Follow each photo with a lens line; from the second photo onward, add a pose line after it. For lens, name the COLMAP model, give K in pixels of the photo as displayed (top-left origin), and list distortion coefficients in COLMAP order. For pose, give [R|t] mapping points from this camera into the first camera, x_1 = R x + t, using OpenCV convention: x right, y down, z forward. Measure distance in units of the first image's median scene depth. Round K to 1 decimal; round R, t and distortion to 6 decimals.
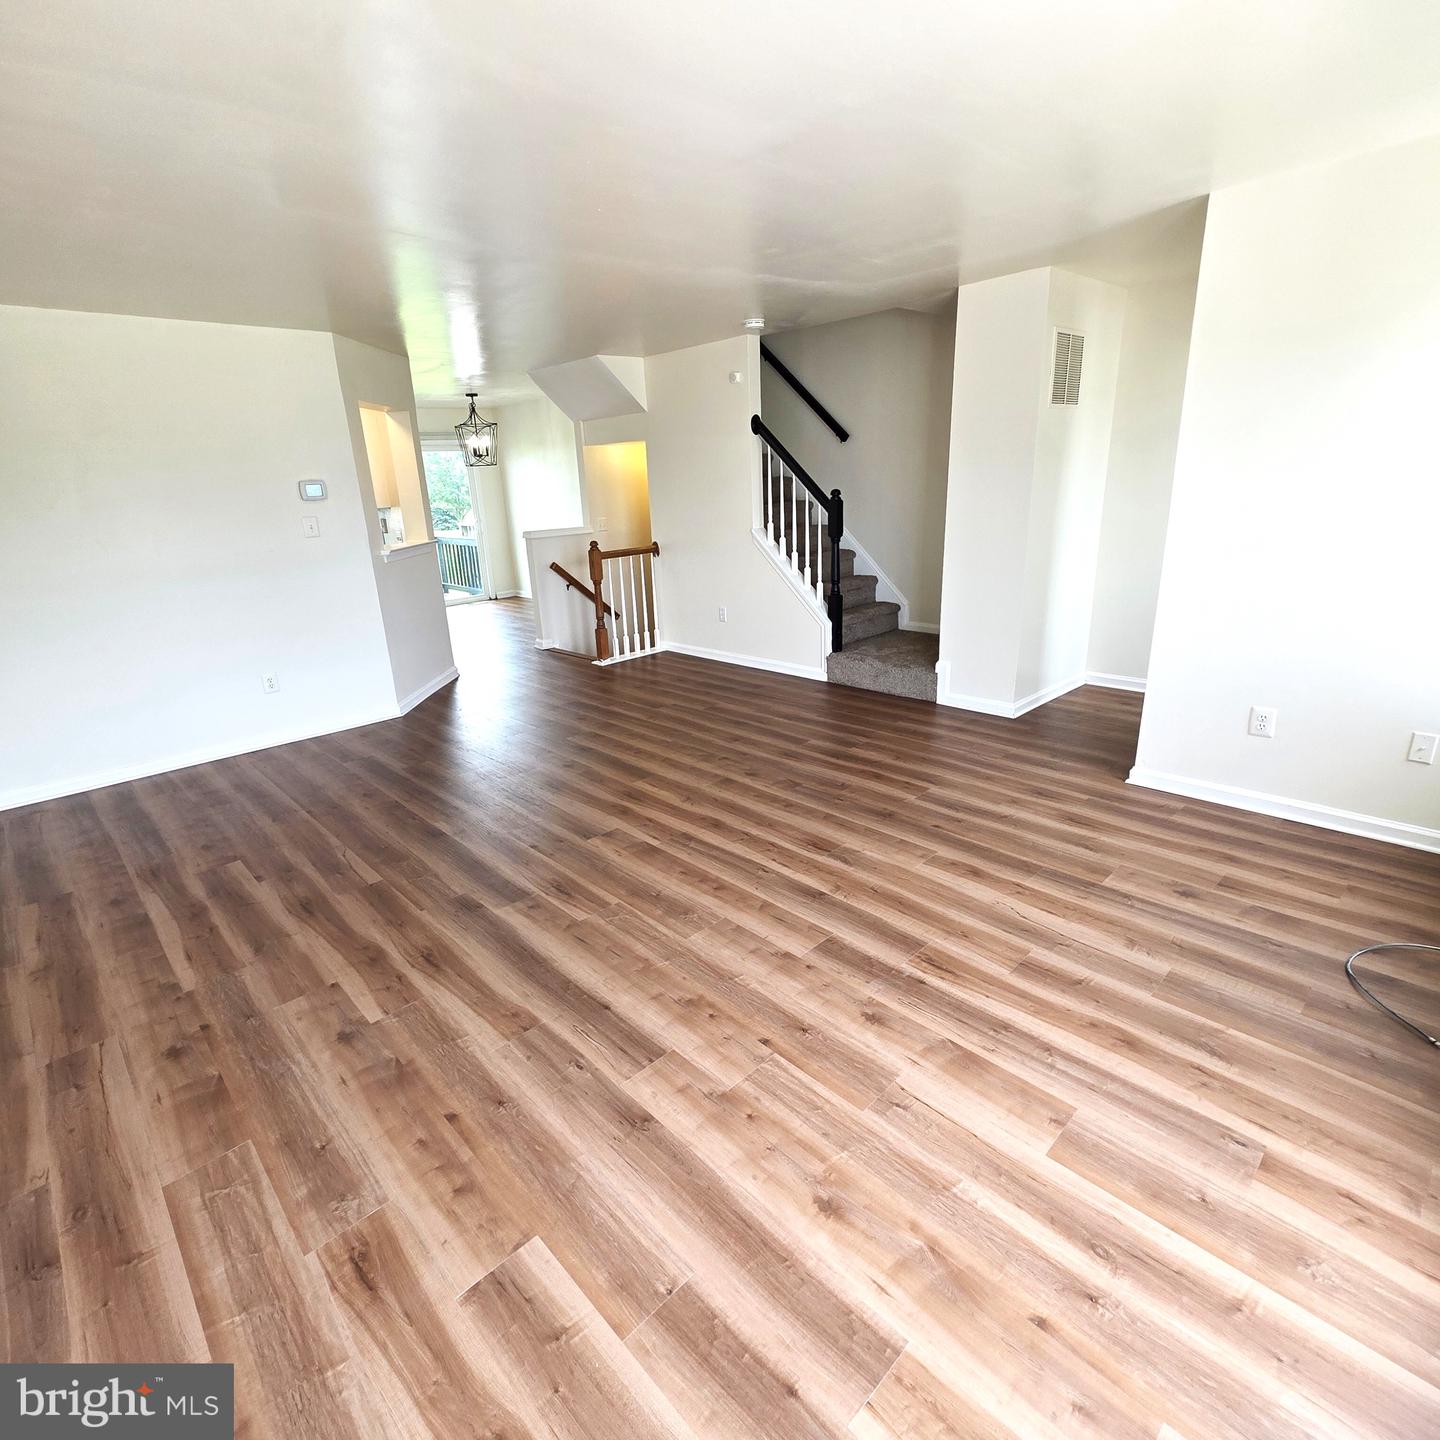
lens RADIAL K [[763.6, 0, 714.8], [0, 763.6, 719.4], [0, 0, 1]] dist [-0.003170, 0.000063]
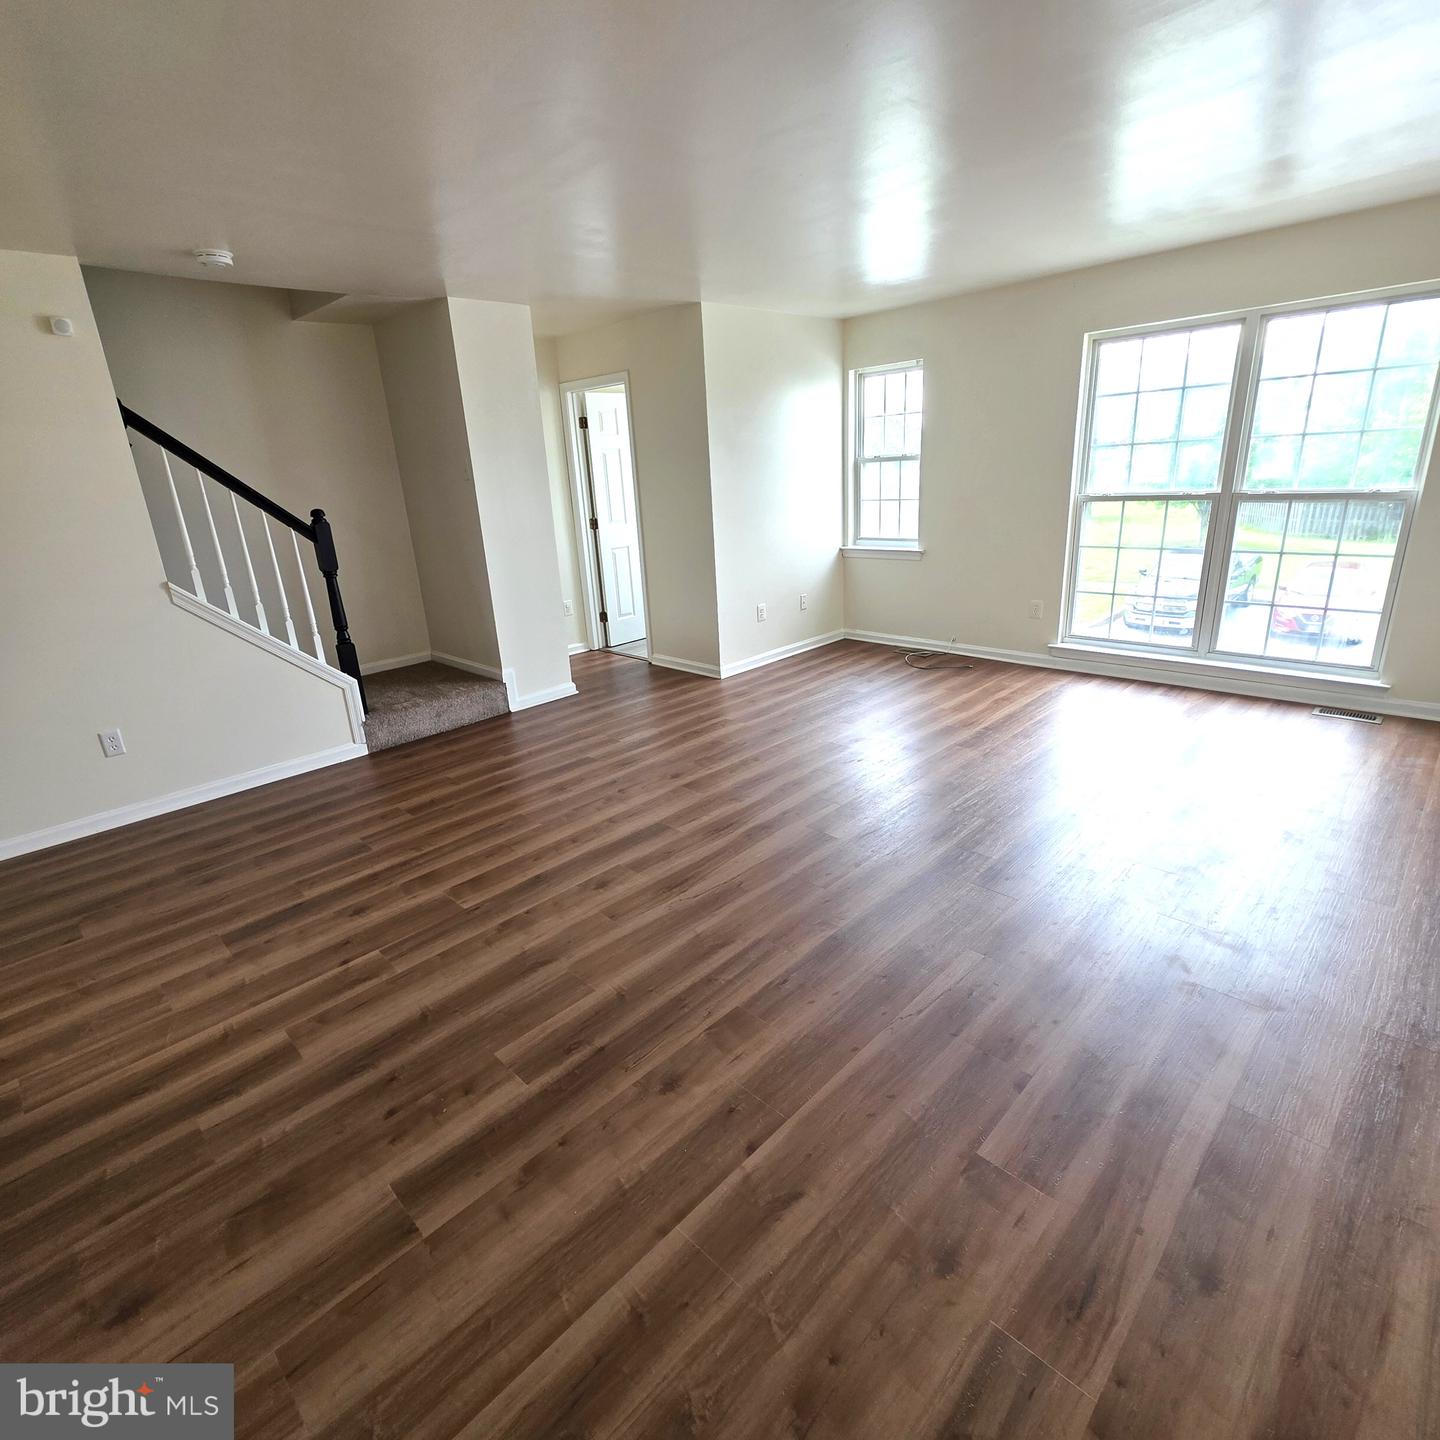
lens RADIAL K [[763.6, 0, 714.8], [0, 763.6, 719.4], [0, 0, 1]] dist [-0.003170, 0.000063]
pose [[-0.025017, -0.273328, 0.961595, -0.769432], [0.355800, 0.896477, 0.264075, -0.204962], [-0.934227, 0.348742, 0.074823, 0.764156]]
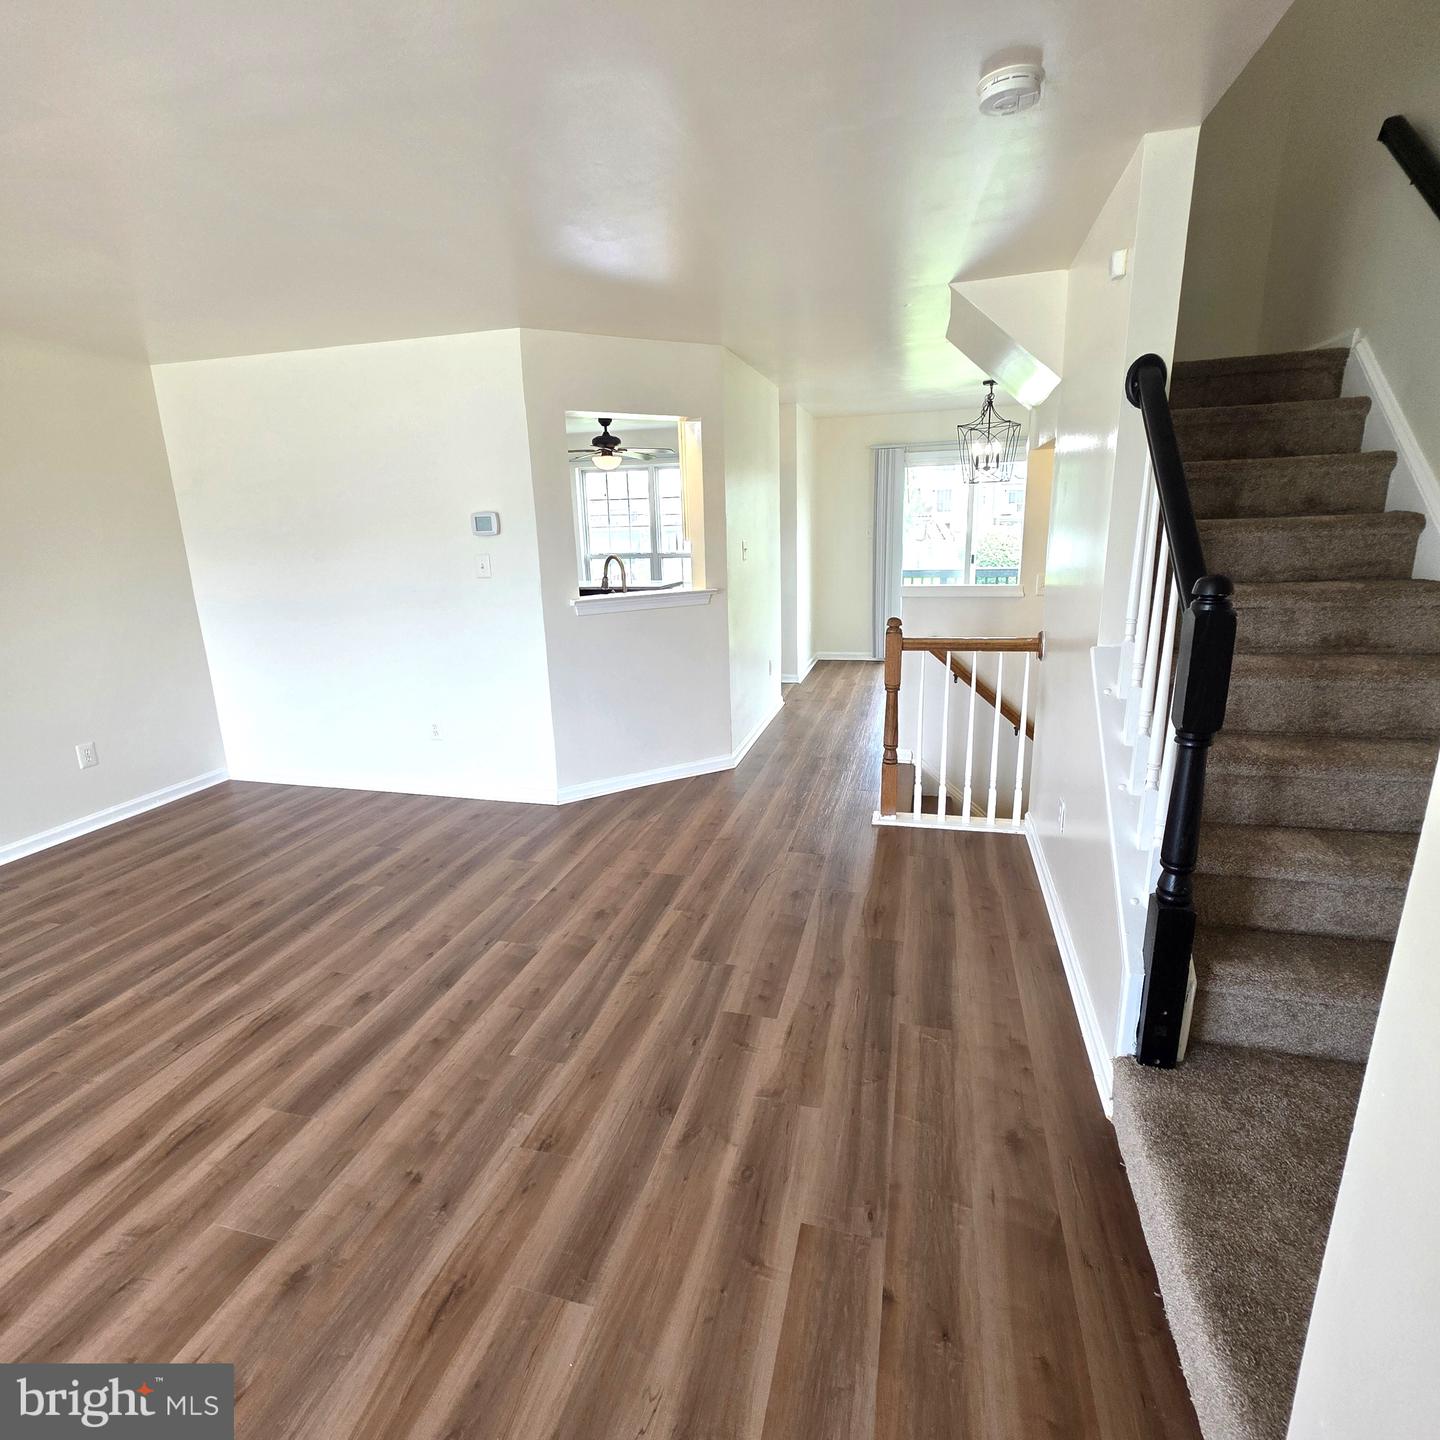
lens RADIAL K [[763.6, 0, 714.8], [0, 763.6, 719.4], [0, 0, 1]] dist [-0.003170, 0.000063]
pose [[0.521835, 0.244648, -0.817212, 0.369653], [-0.252683, 0.959331, 0.125841, -0.280924], [0.814763, 0.140827, 0.562431, 0.815046]]
